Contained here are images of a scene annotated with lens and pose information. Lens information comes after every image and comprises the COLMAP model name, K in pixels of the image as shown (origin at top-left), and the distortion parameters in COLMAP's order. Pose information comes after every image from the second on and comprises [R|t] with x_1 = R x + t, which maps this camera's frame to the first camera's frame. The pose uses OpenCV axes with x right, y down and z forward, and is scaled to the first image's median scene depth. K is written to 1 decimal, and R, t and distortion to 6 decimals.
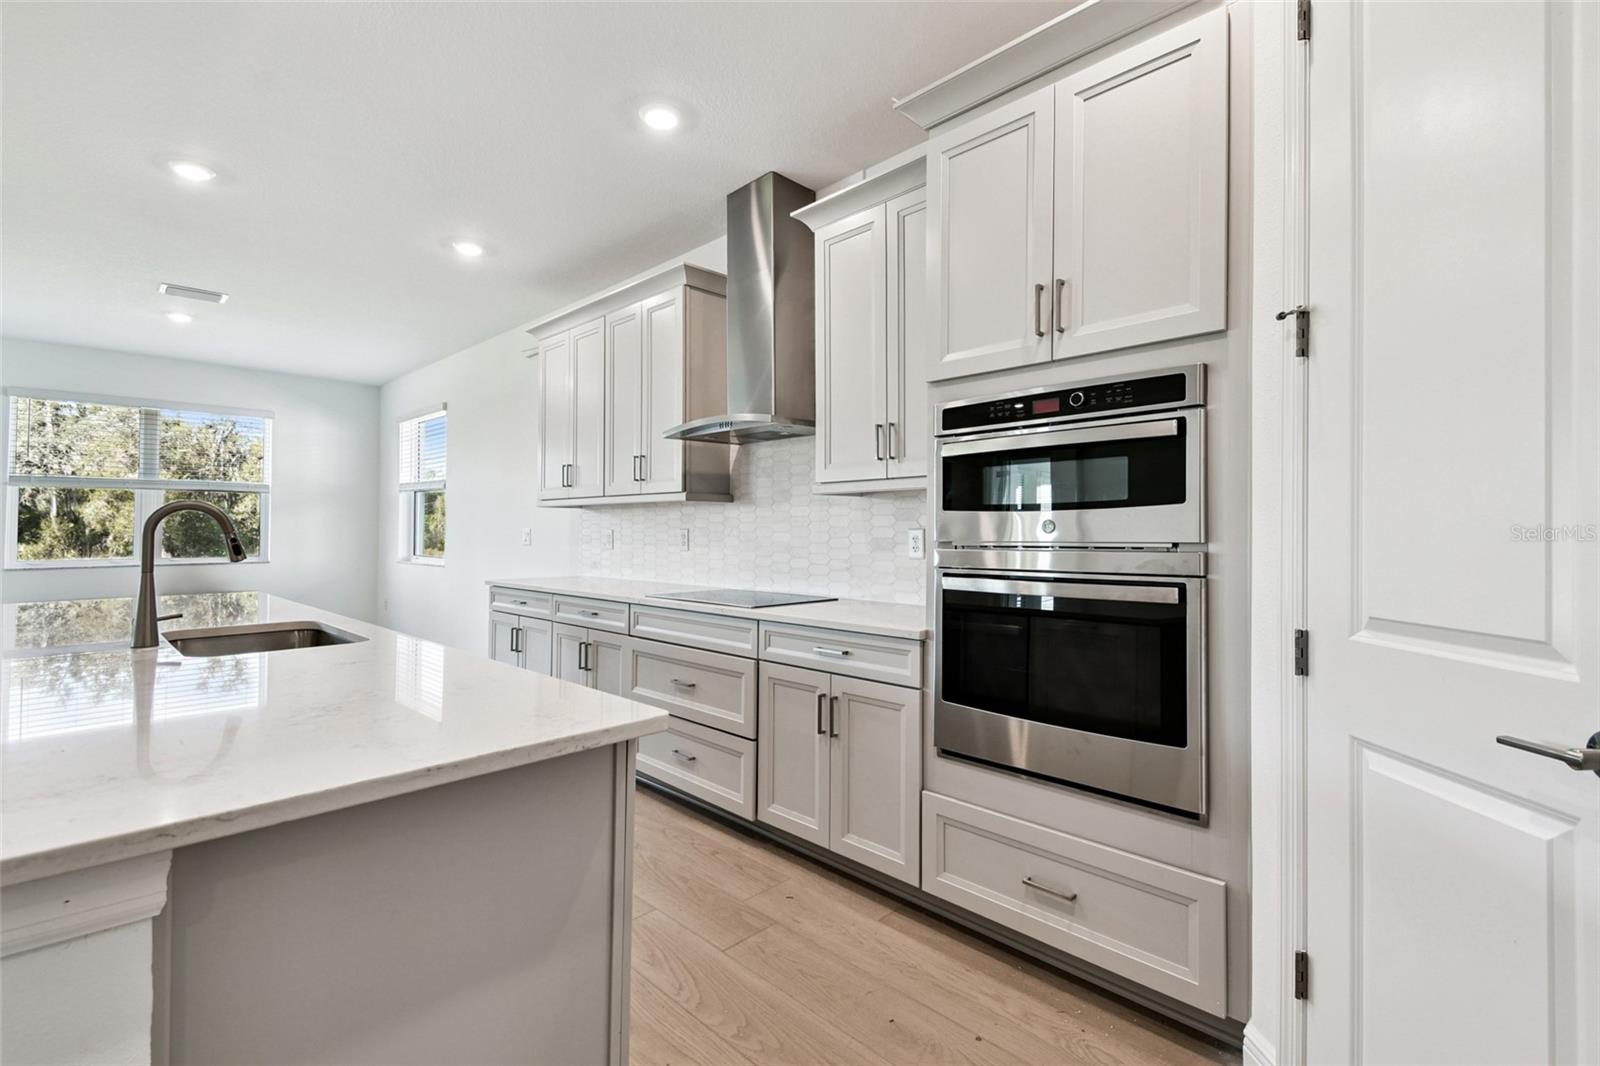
lens RADIAL K [[713.2, 0, 819.3], [0, 713.2, 531.0], [0, 0, 1]] dist [0.004047, -0.005879]
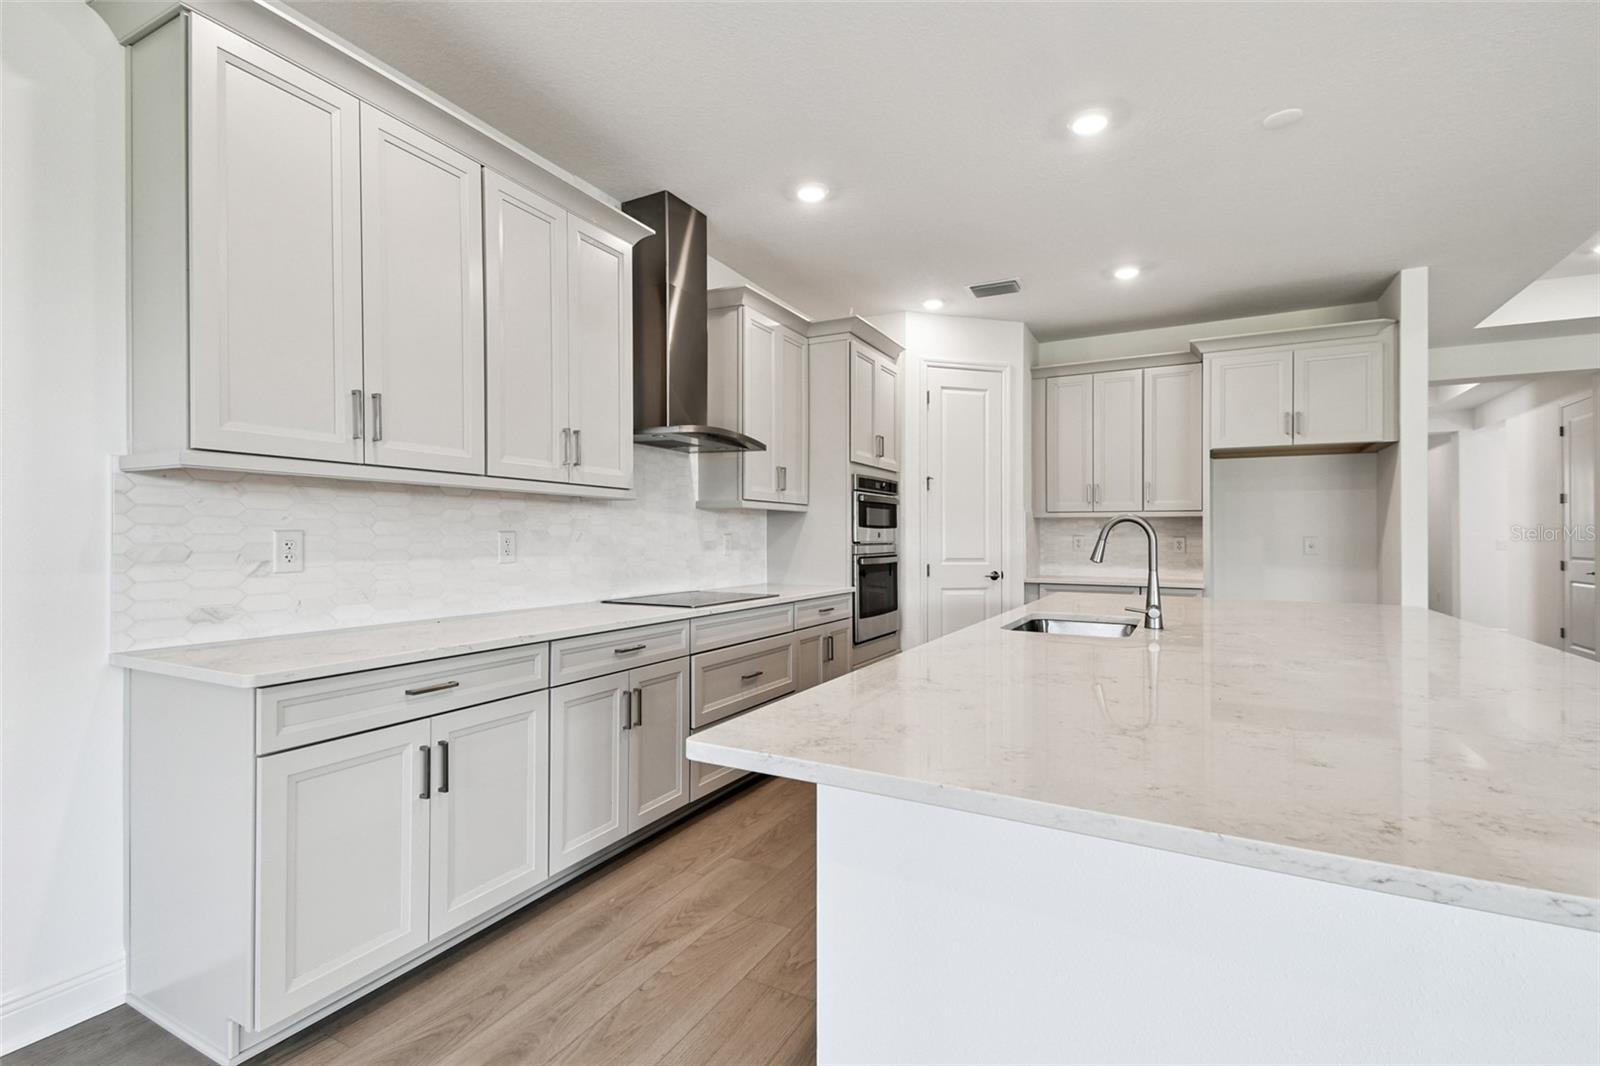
lens RADIAL K [[713.2, 0, 782.5], [0, 713.2, 542.1], [0, 0, 1]] dist [0.004047, -0.005879]
pose [[-0.232178, -0.007087, 0.972647, -1.769081], [-0.003191, 0.999974, 0.006525, 0.003369], [-0.972668, -0.001588, -0.232195, 1.679305]]
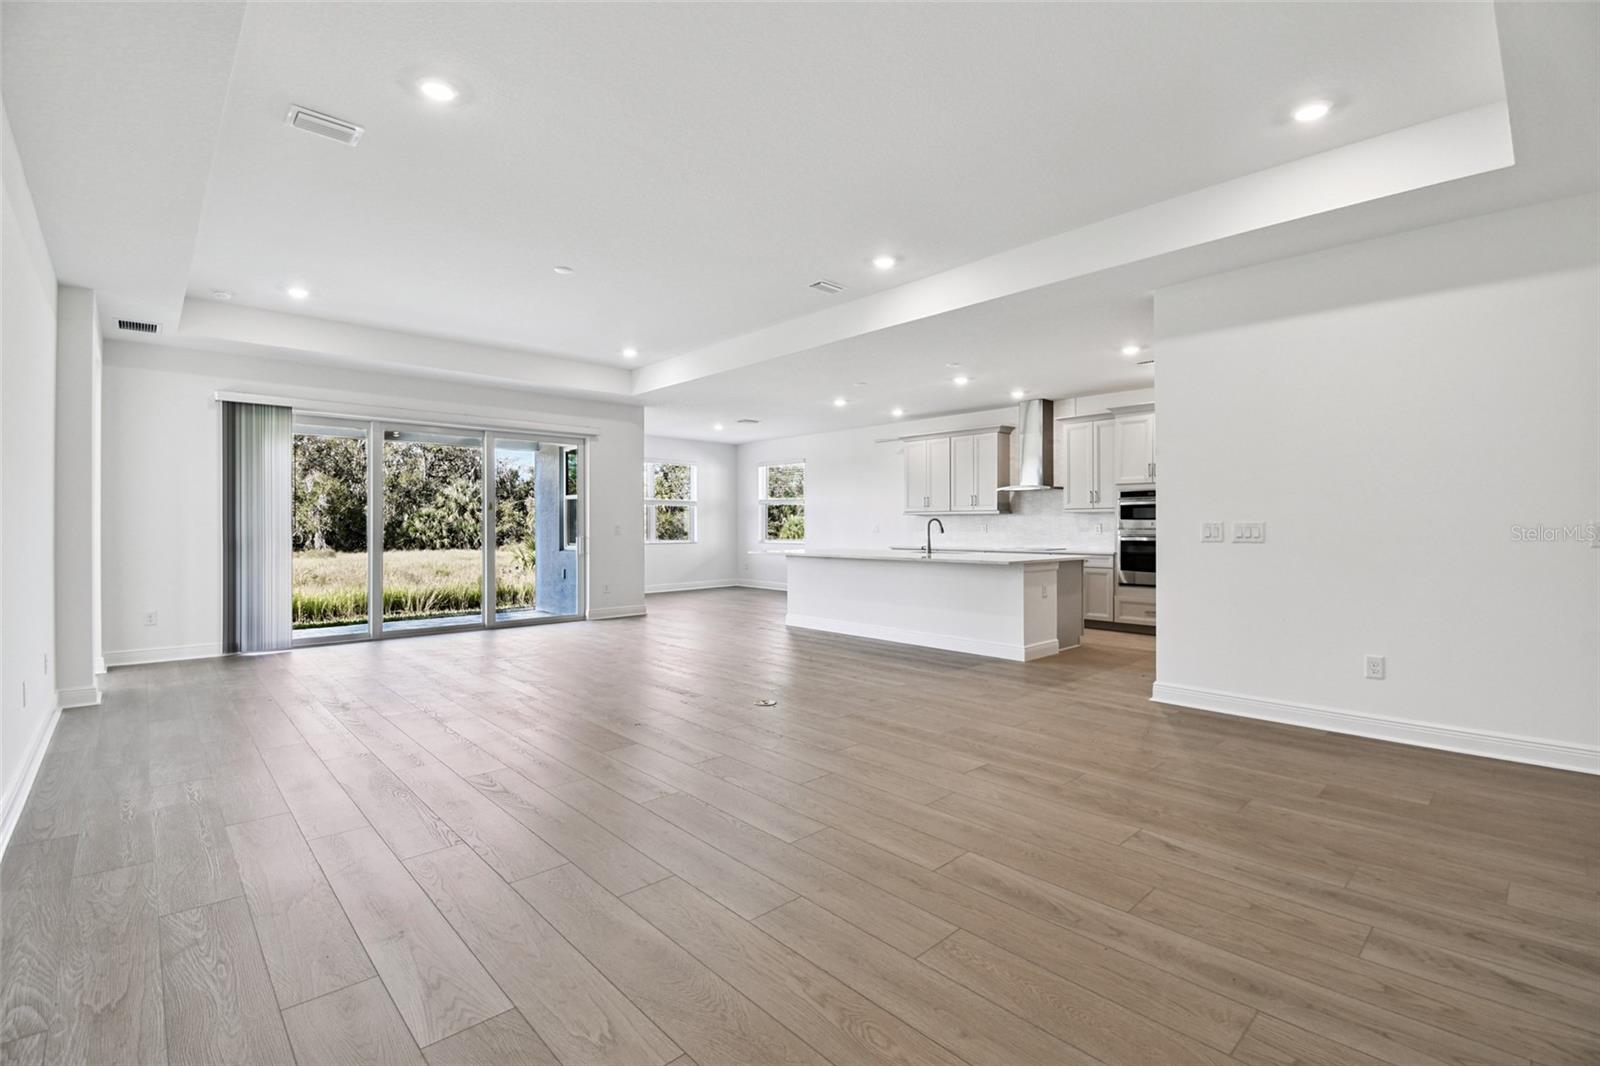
lens RADIAL K [[713.2, 0, 805.7], [0, 713.2, 524.0], [0, 0, 1]] dist [0.004047, -0.005879]
pose [[0.998953, -0.000189, -0.045758, -1.305129], [-0.000004, 0.999991, -0.004218, 0.011624], [0.045758, 0.004214, 0.998944, -2.812728]]
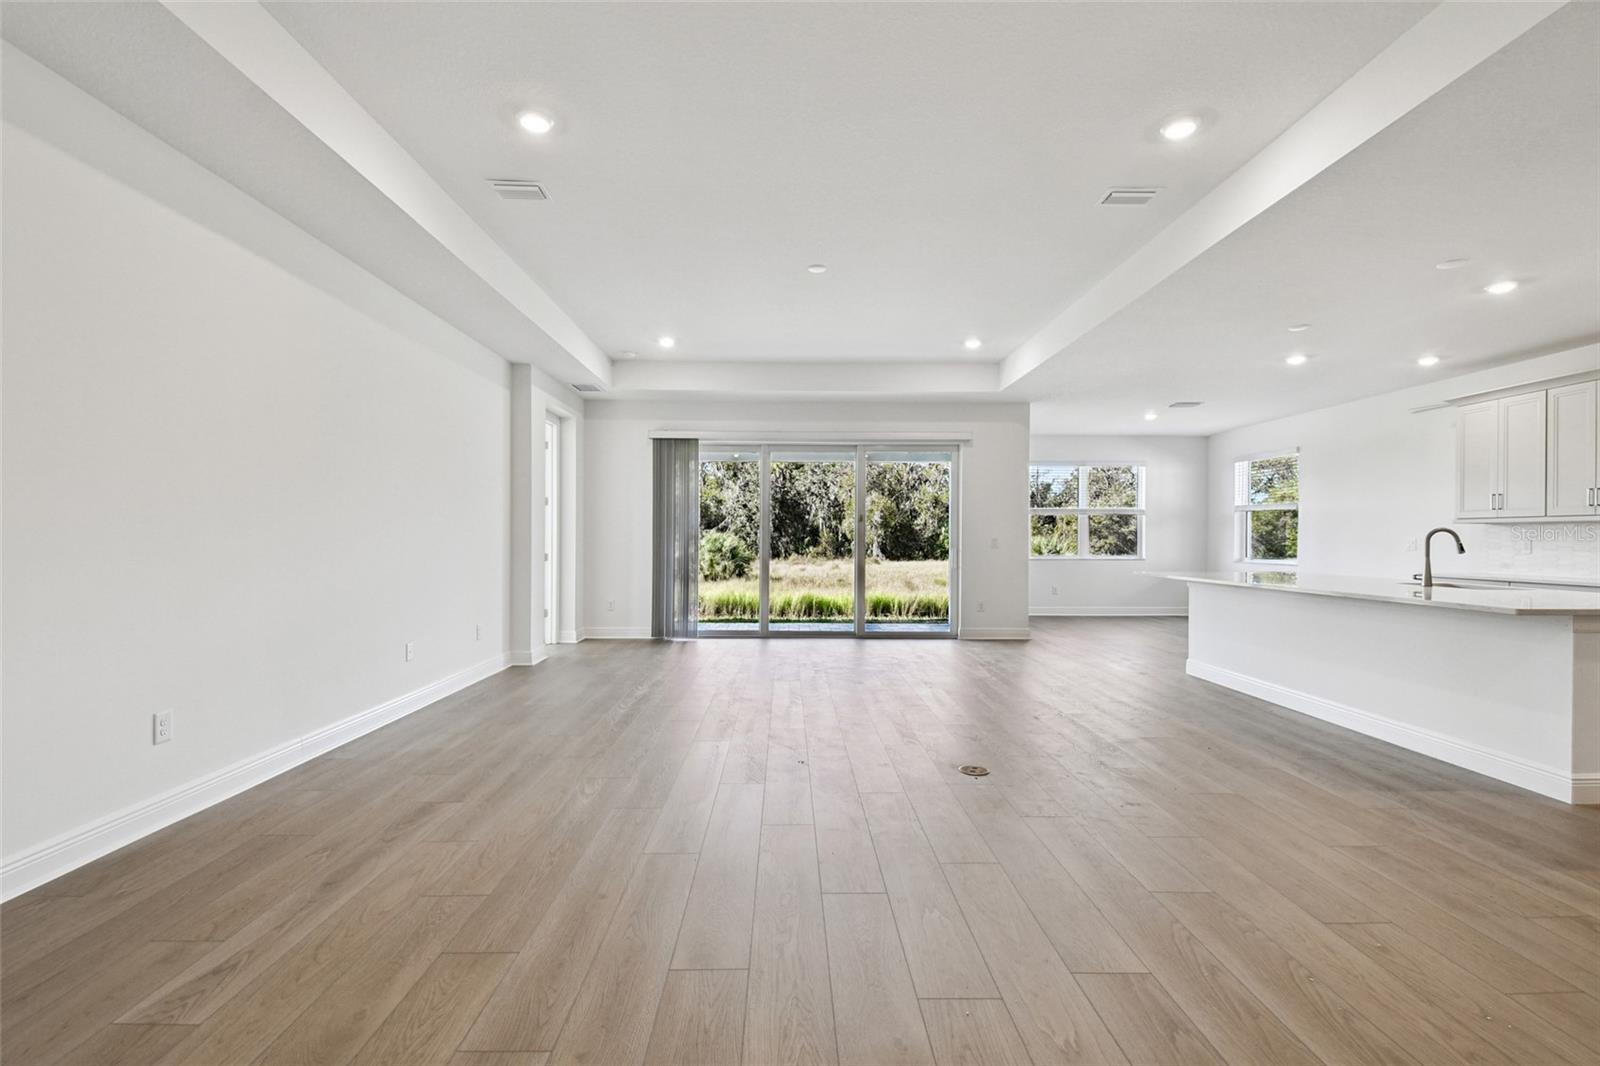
lens RADIAL K [[713.2, 0, 799.9], [0, 713.2, 531.6], [0, 0, 1]] dist [0.004047, -0.005879]
pose [[0.698388, -0.002036, -0.715717, -0.621231], [-0.006546, 0.999936, -0.009232, 0.012565], [0.715690, 0.011133, 0.698330, -2.071103]]
